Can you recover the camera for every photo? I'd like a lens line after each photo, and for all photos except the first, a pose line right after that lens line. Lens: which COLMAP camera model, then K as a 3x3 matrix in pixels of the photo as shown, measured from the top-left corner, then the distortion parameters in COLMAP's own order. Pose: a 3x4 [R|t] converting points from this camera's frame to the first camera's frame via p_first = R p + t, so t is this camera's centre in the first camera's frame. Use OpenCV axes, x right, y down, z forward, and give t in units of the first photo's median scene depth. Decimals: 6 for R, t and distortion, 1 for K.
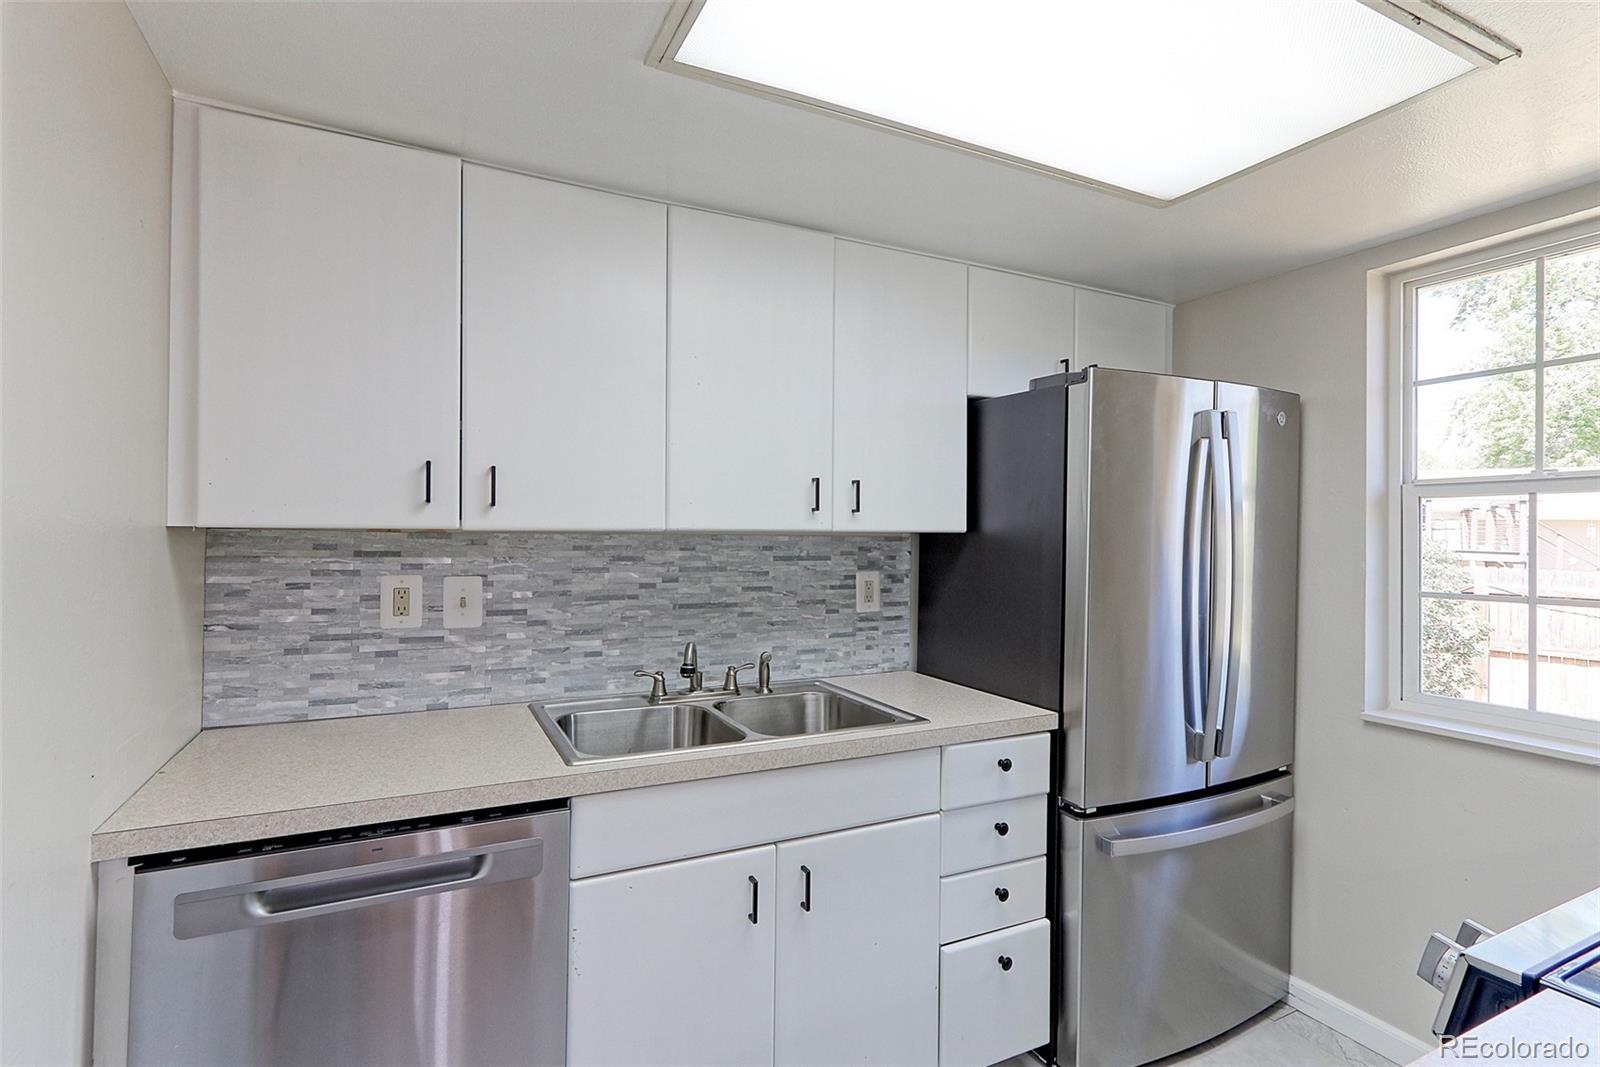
lens RADIAL K [[764.0, 0, 797.3], [0, 764.0, 531.6], [0, 0, 1]] dist [0.003172, 0.000378]
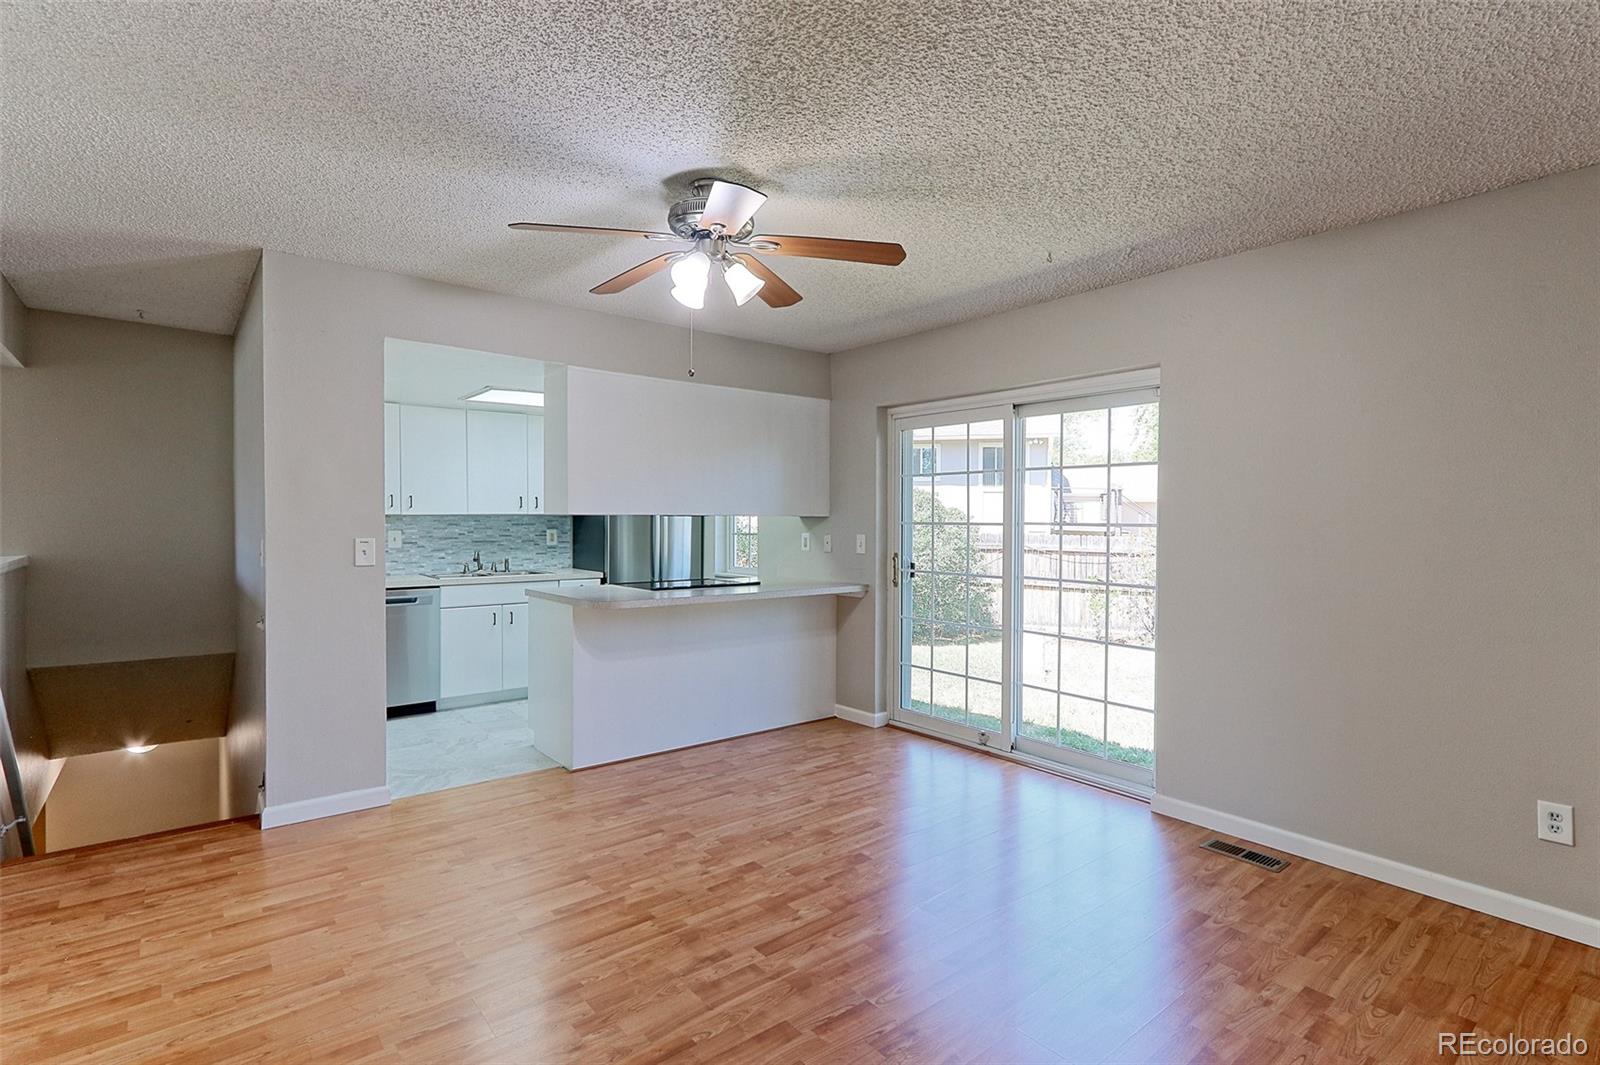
lens RADIAL K [[762.4, 0, 792.3], [0, 762.4, 543.3], [0, 0, 1]] dist [0.000224, 0.000423]
pose [[0.976334, -0.012763, 0.215893, 0.385747], [0.003921, 0.999138, 0.041335, -0.006282], [-0.216235, -0.039510, 0.975542, -1.999408]]
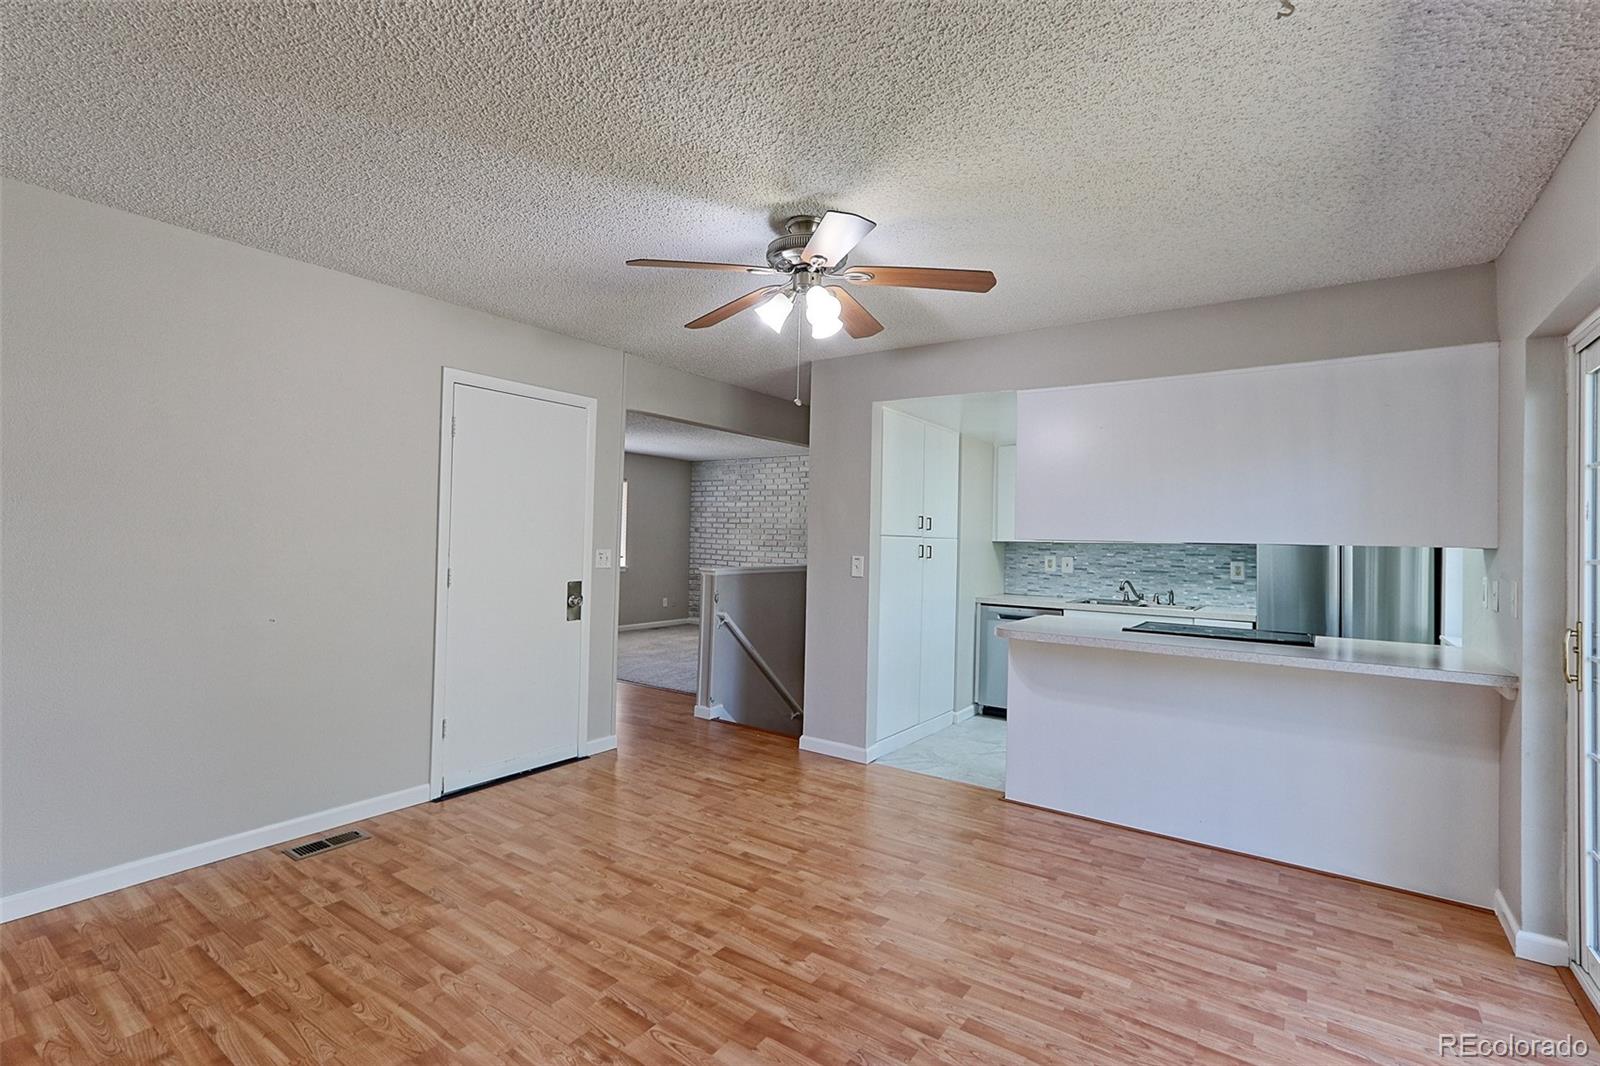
lens RADIAL K [[742.8, 0, 798.0], [0, 742.8, 528.6], [0, 0, 1]] dist [0.000335, -0.000053]
pose [[0.470600, -0.017456, -0.882174, 1.640367], [-0.009774, 0.999640, -0.024995, 0.025870], [0.882292, 0.020385, 0.470260, -1.355339]]
